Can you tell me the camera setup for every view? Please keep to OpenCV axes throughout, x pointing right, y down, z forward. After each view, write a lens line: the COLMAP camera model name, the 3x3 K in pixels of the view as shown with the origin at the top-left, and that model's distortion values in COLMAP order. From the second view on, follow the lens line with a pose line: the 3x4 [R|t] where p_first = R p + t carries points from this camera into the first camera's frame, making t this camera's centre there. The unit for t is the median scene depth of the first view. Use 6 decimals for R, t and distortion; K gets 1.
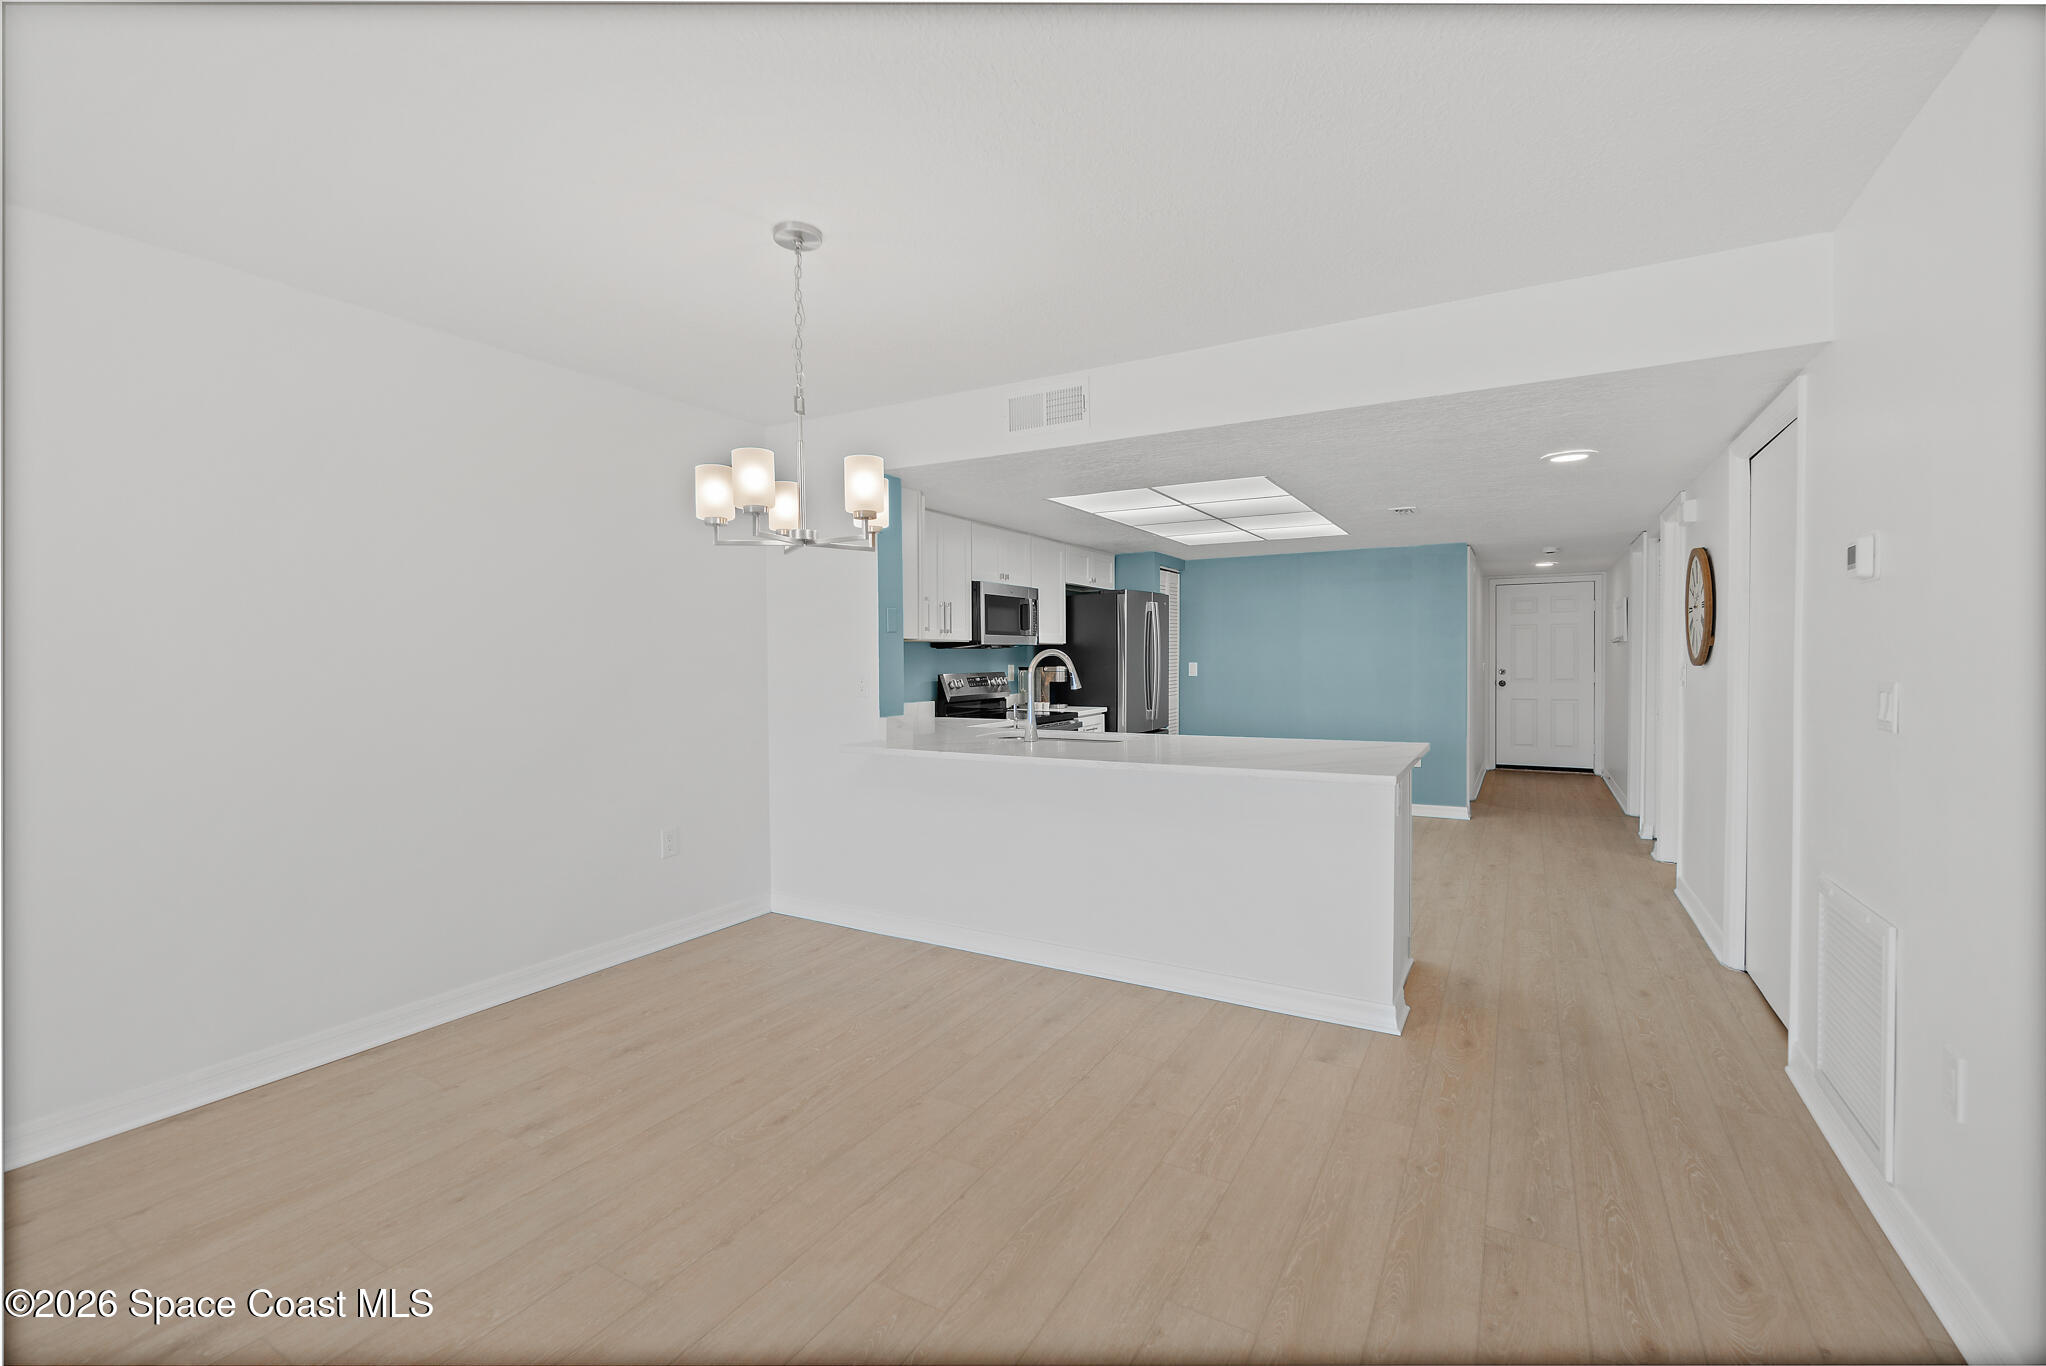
lens RADIAL K [[891.0, 0, 1021.2], [0, 891.0, 669.4], [0, 0, 1]] dist [-0.004513, 0.003035]
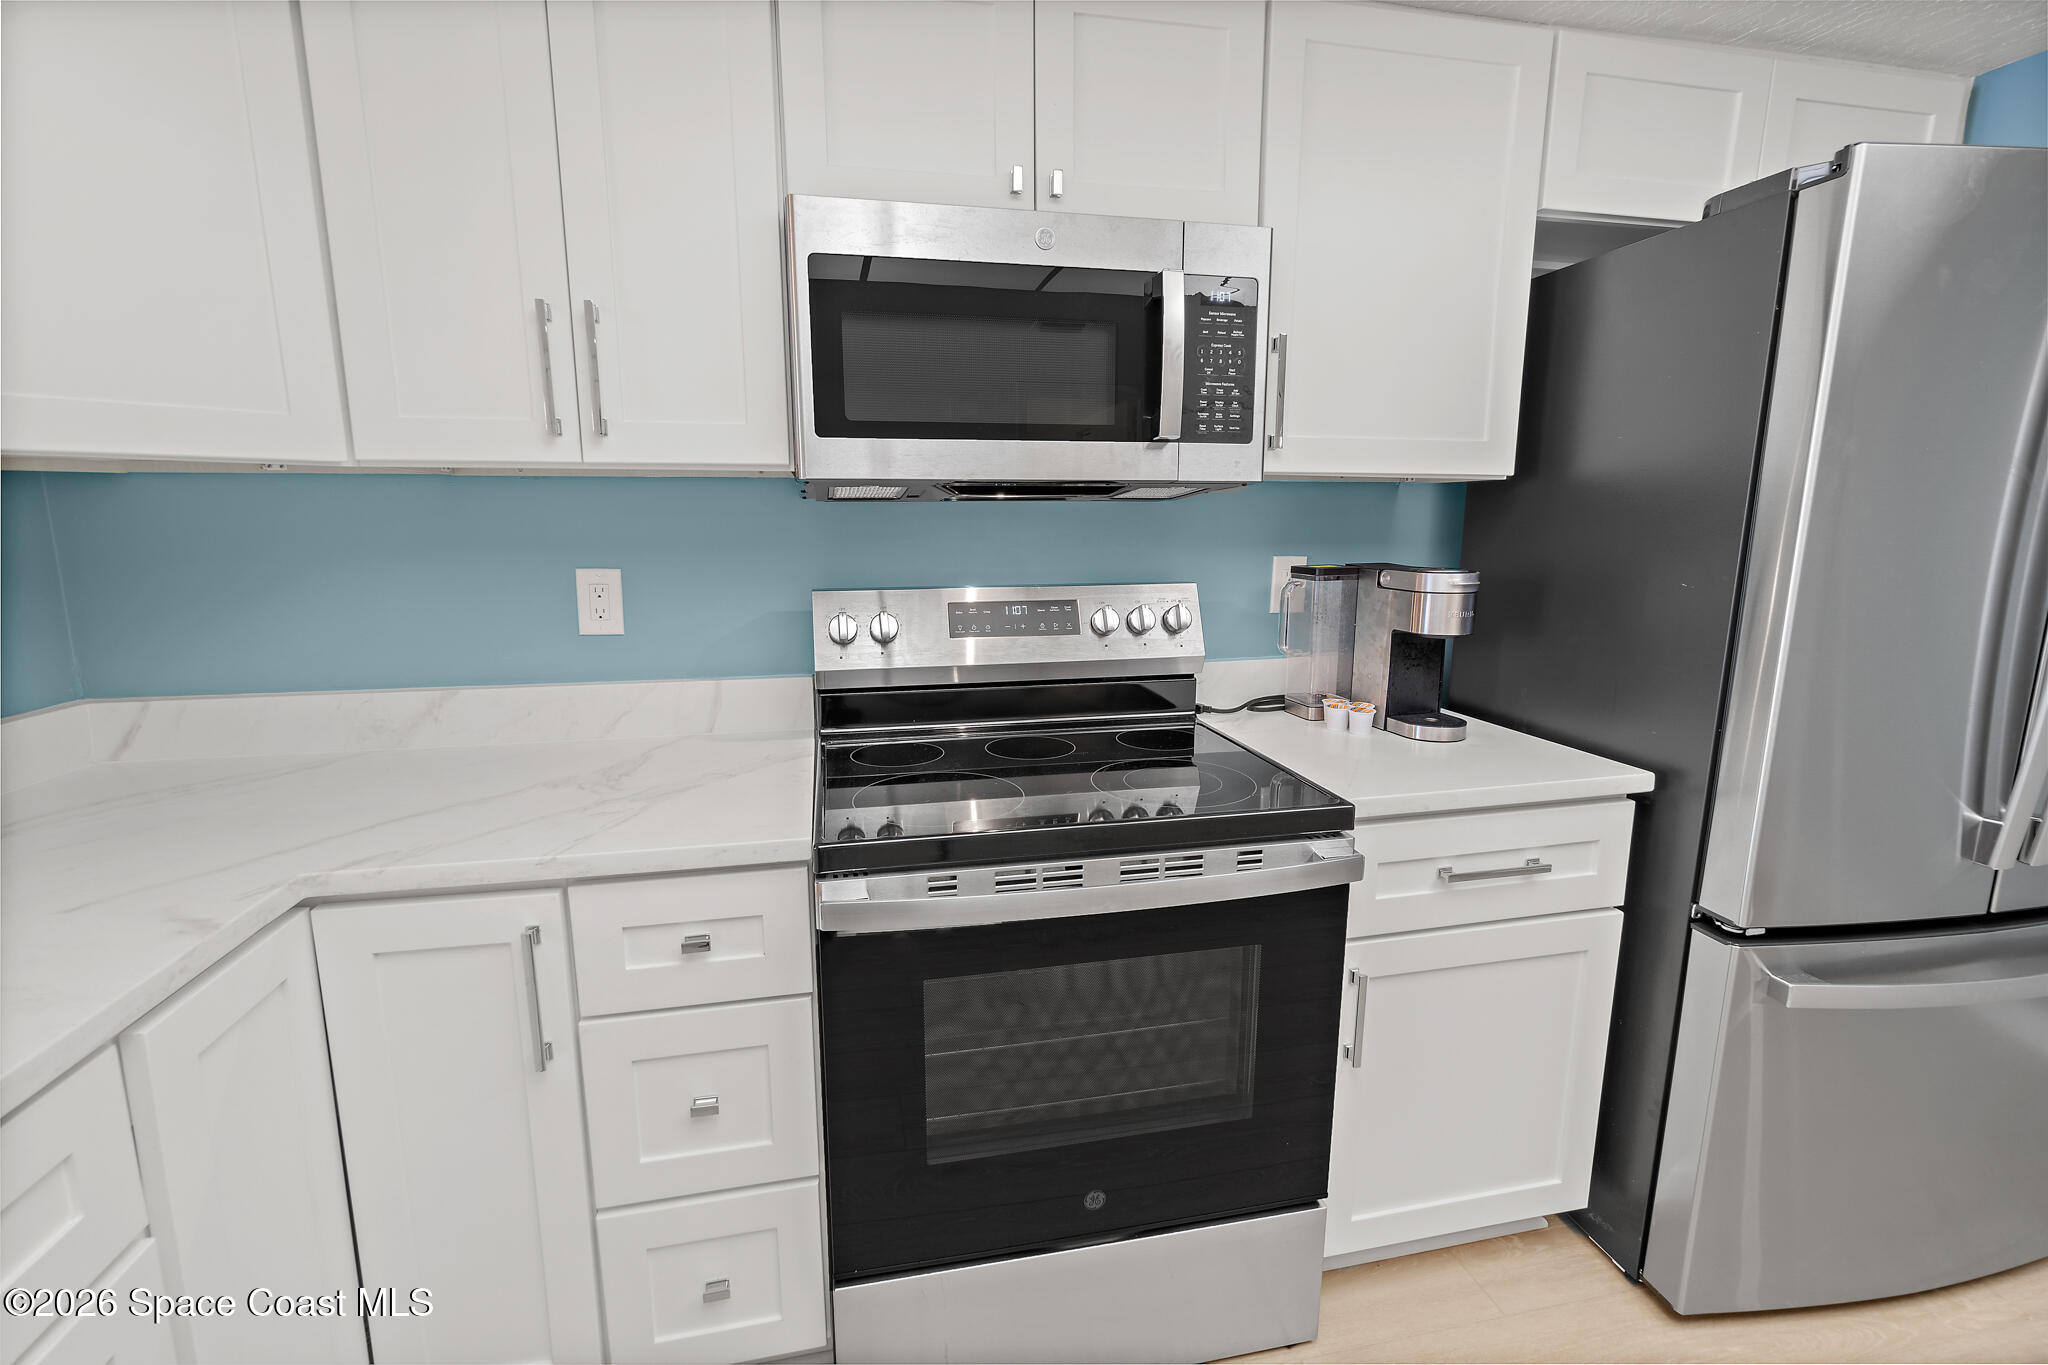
lens RADIAL K [[891.9, 0, 1005.7], [0, 891.9, 672.5], [0, 0, 1]] dist [-0.004513, 0.003035]
pose [[0.662592, 0.131699, -0.737311, 0.174267], [-0.013702, 0.986386, 0.163876, -0.017111], [0.748855, -0.098480, 0.655376, 0.876266]]
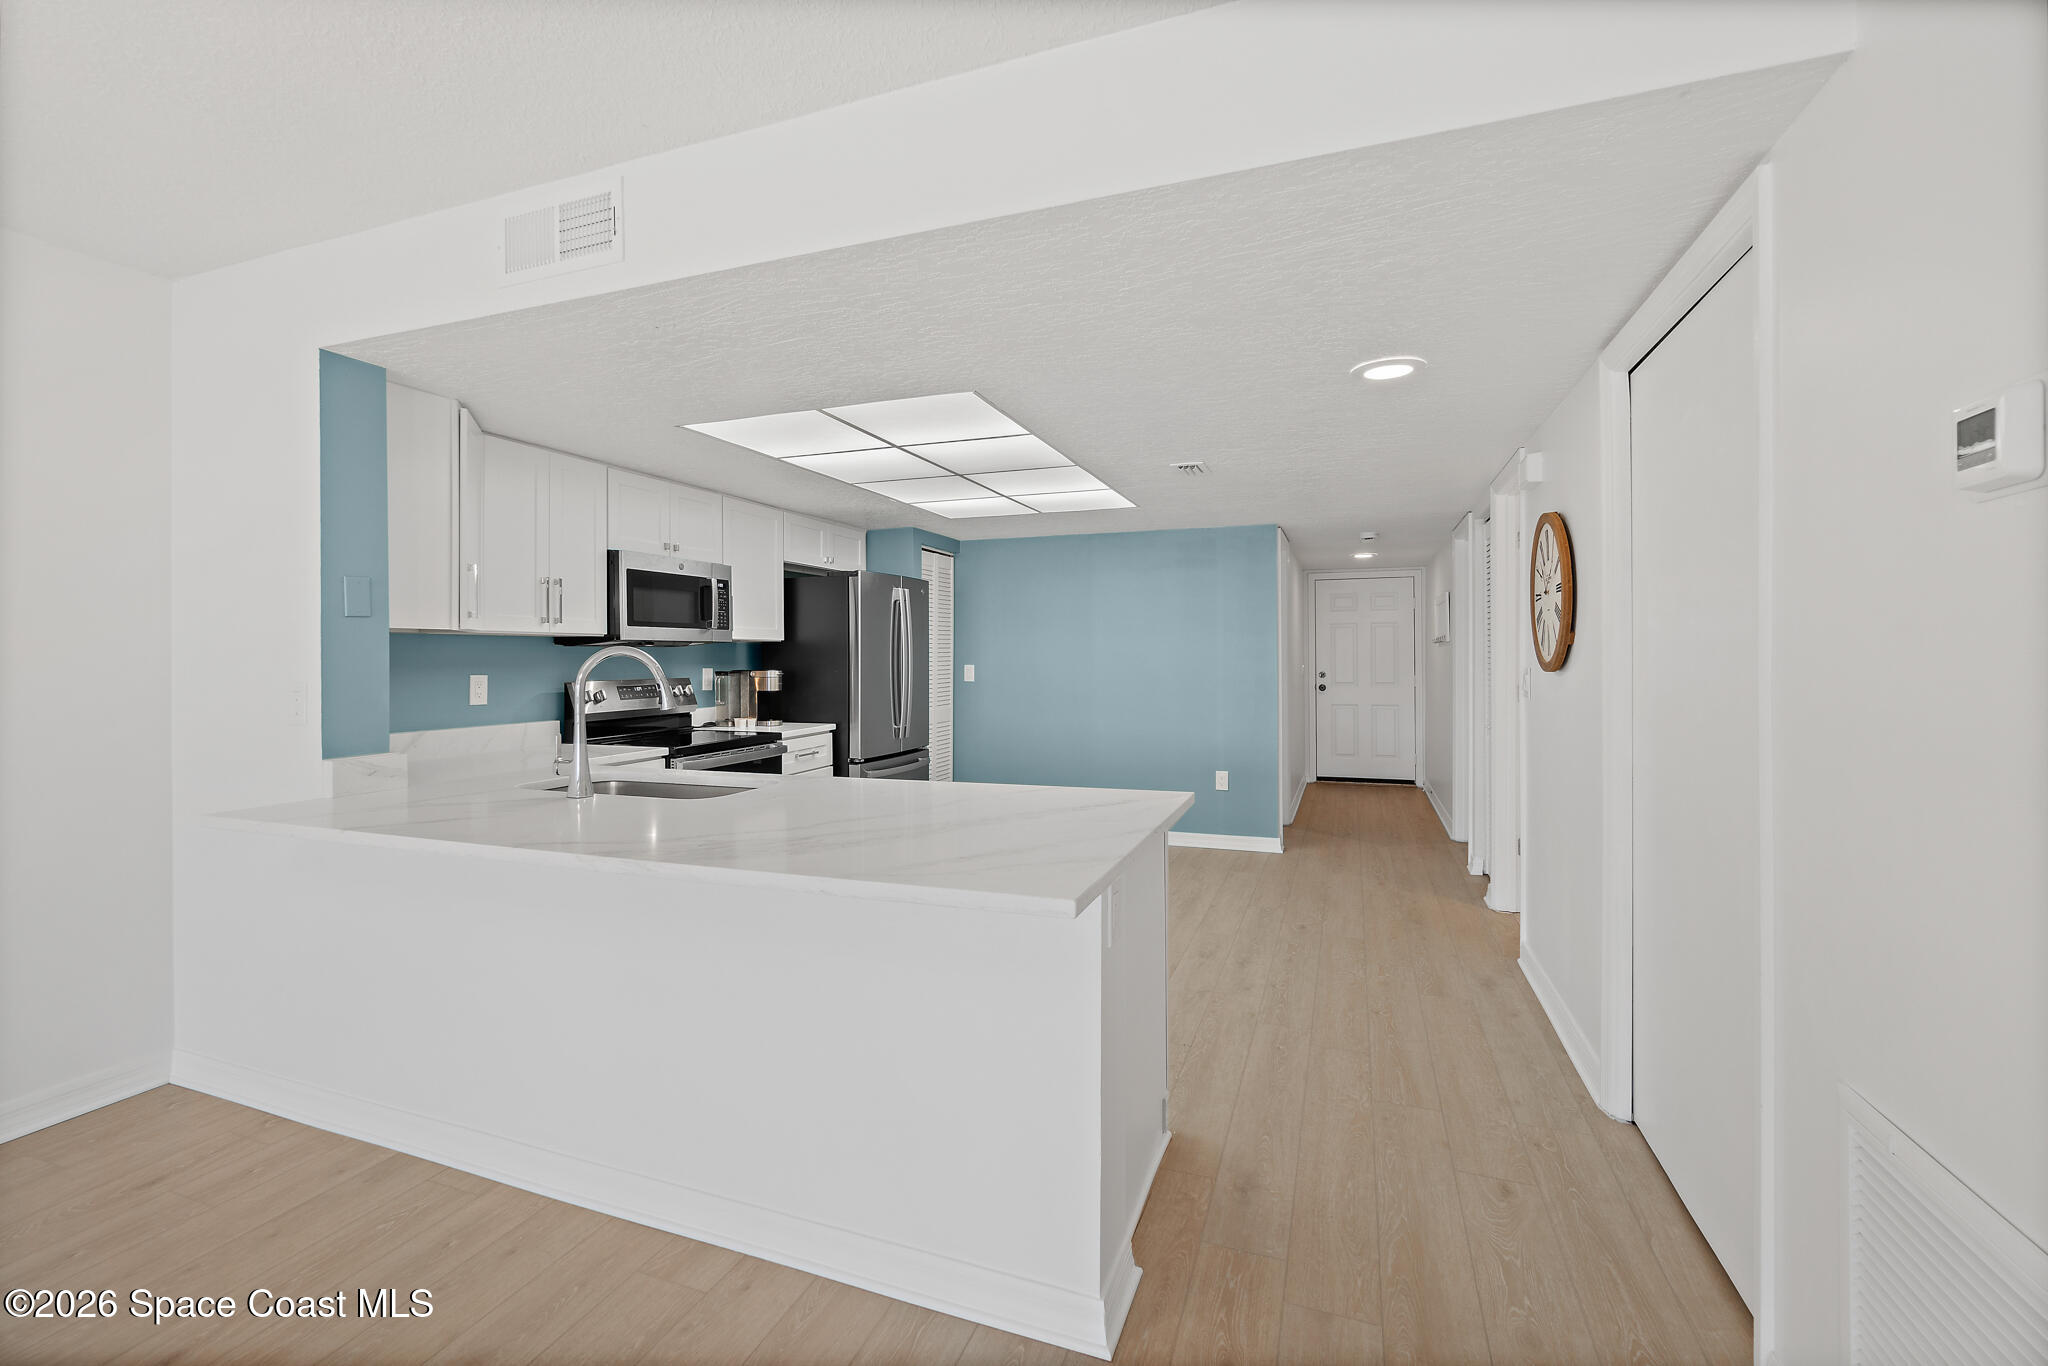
lens RADIAL K [[891.9, 0, 1023.8], [0, 891.9, 648.0], [0, 0, 1]] dist [-0.004513, 0.003035]
pose [[0.986739, 0.003469, 0.162277, 0.155313], [0.000552, 0.999694, -0.024729, -0.004330], [-0.162313, 0.024491, 0.986435, 0.253530]]
